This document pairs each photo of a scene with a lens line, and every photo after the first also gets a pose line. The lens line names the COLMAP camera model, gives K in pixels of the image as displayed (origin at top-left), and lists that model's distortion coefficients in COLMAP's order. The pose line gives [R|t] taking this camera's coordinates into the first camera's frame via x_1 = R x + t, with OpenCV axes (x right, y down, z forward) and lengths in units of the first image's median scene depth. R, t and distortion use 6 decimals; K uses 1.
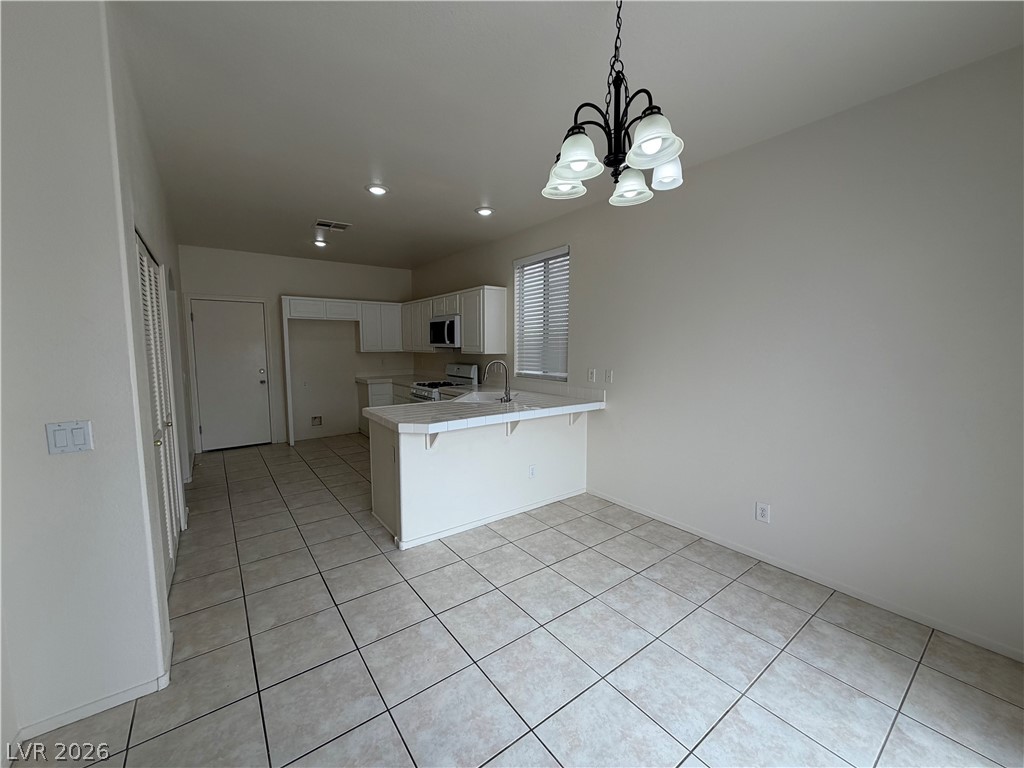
lens RADIAL K [[405.4, 0, 513.3], [0, 405.4, 384.8], [0, 0, 1]] dist [-0.000961, -0.000011]
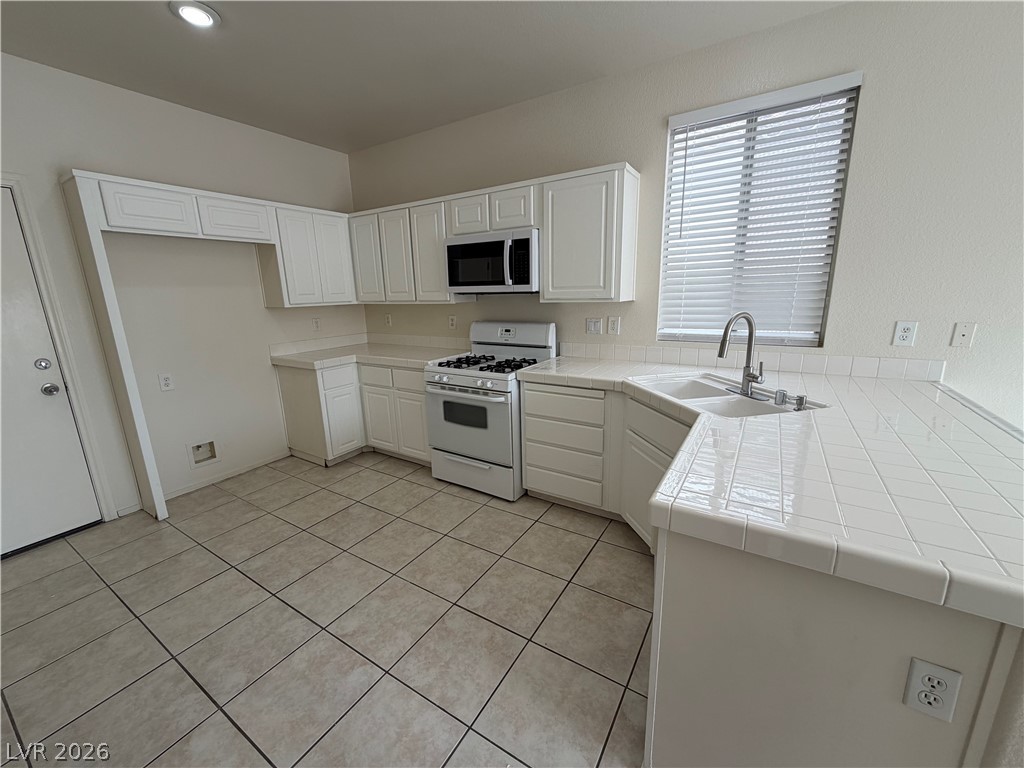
lens RADIAL K [[405.4, 0, 510.9], [0, 405.4, 384.9], [0, 0, 1]] dist [-0.000961, -0.000011]
pose [[0.931877, -0.103030, 0.347835, -0.507277], [0.059240, 0.989170, 0.134286, -0.061811], [-0.357904, -0.104532, 0.927889, 0.704726]]
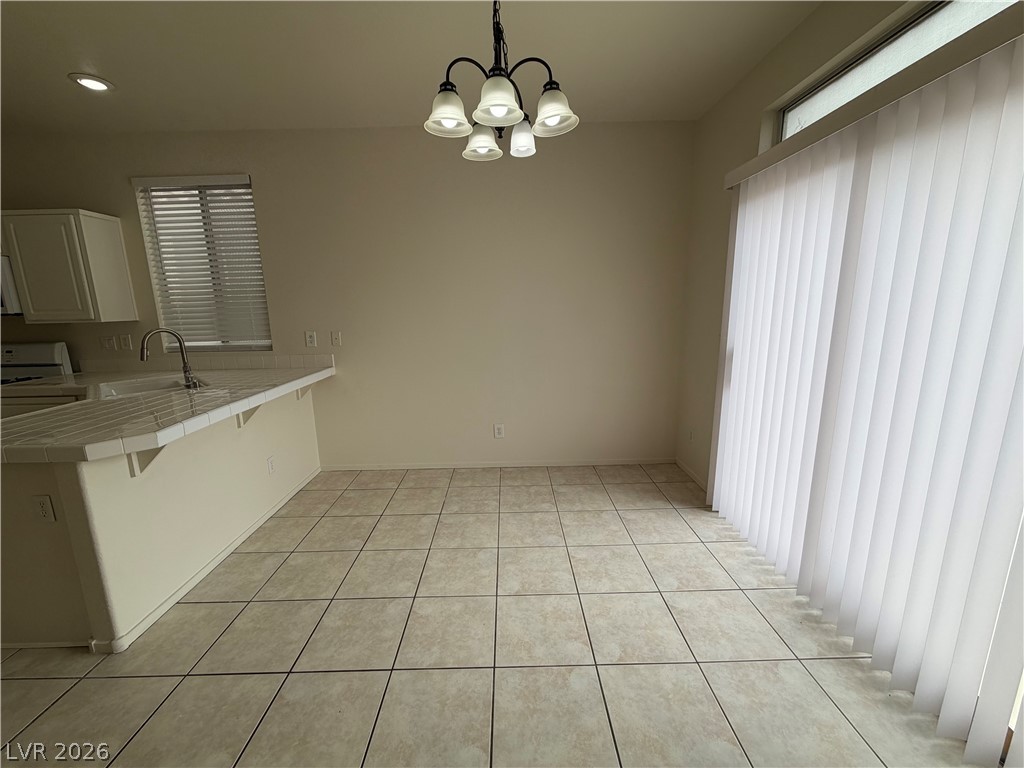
lens RADIAL K [[405.4, 0, 507.8], [0, 405.4, 385.4], [0, 0, 1]] dist [-0.000961, -0.000011]
pose [[0.590316, -0.170926, 0.788867, -0.270315], [0.097771, 0.985267, 0.140317, -0.007066], [-0.801229, -0.005704, 0.598331, 0.145136]]
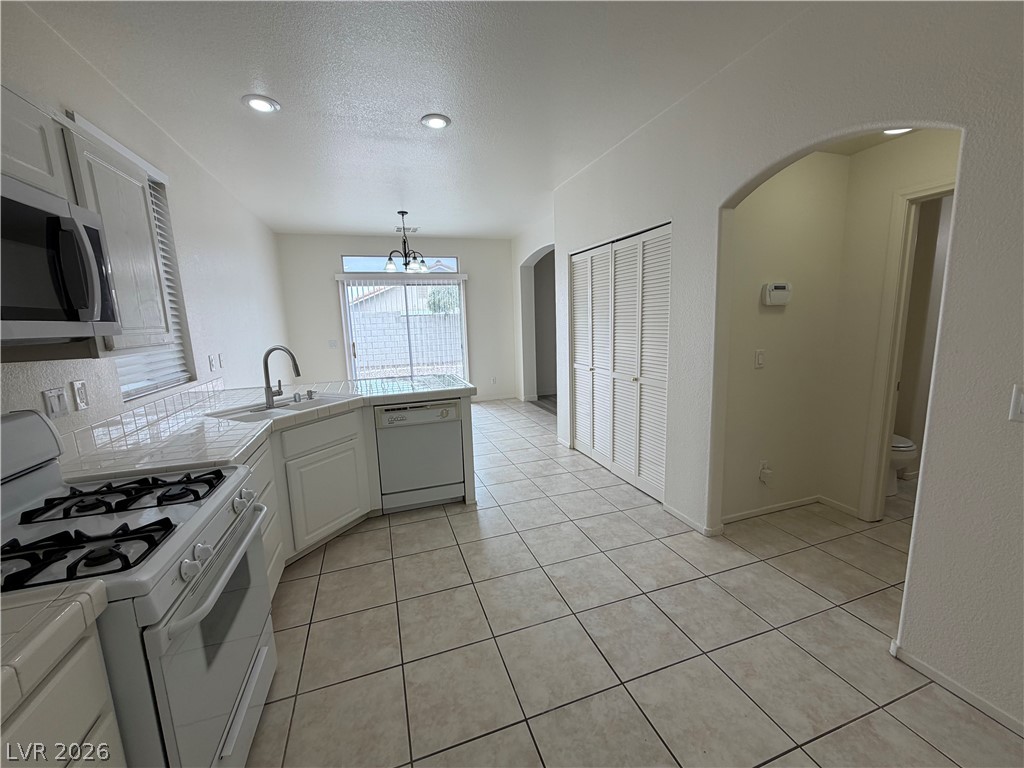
lens RADIAL K [[405.4, 0, 510.6], [0, 405.4, 385.3], [0, 0, 1]] dist [-0.000961, -0.000011]
pose [[-0.952019, -0.015502, 0.305645, -0.654797], [0.064573, 0.966057, 0.250127, -0.151894], [-0.299148, 0.257862, -0.918704, 1.634502]]
